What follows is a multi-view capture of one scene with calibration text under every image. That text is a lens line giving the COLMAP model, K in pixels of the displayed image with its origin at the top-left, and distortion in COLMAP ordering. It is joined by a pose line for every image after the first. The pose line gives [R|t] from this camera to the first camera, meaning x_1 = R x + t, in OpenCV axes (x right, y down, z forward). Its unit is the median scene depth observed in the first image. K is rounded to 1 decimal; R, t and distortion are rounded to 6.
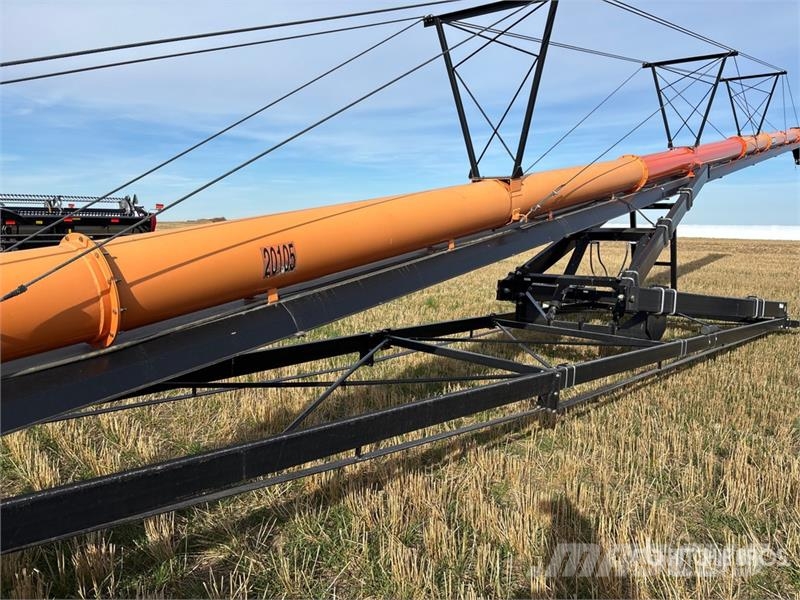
lens RADIAL K [[615.8, 0, 404.8], [0, 615.8, 306.8], [0, 0, 1]] dist [0.049405, -0.037985]
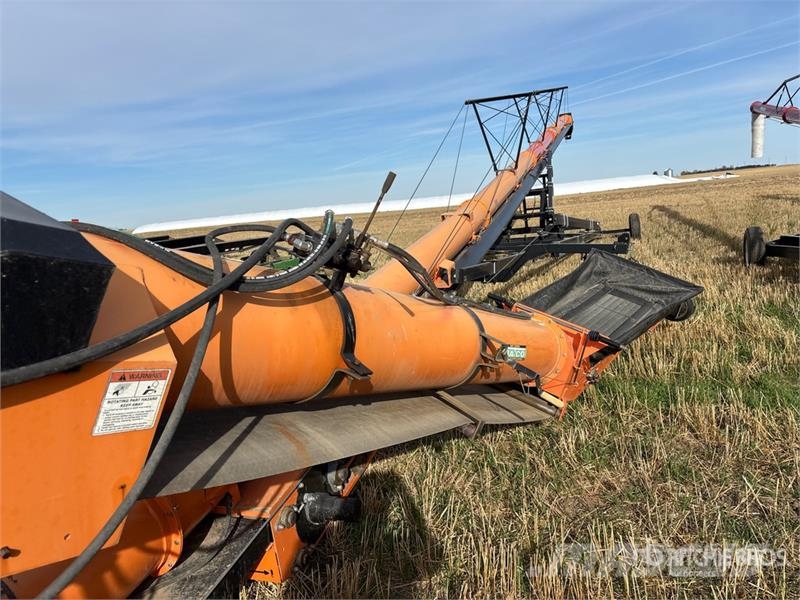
lens RADIAL K [[615.8, 0, 403.1], [0, 615.8, 301.1], [0, 0, 1]] dist [0.049405, -0.037985]
pose [[0.939052, -0.157461, 0.305595, -0.955253], [0.153782, 0.987440, 0.036236, 0.123226], [-0.307462, 0.012967, 0.951472, -1.011772]]
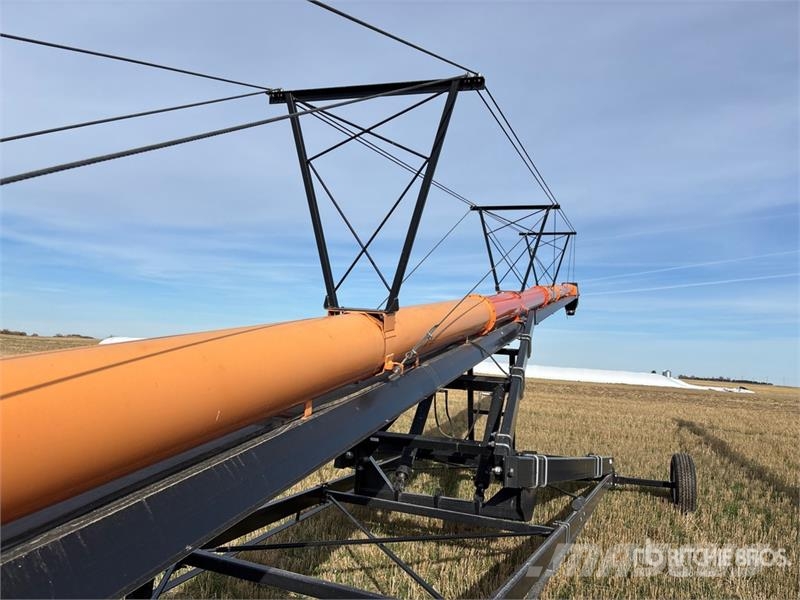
lens RADIAL K [[615.8, 0, 402.5], [0, 615.8, 308.3], [0, 0, 1]] dist [0.049405, -0.037985]
pose [[0.945269, 0.075398, 0.317460, -0.035172], [-0.010813, 0.979640, -0.200471, -0.066066], [-0.326112, 0.186067, 0.926839, 0.310362]]
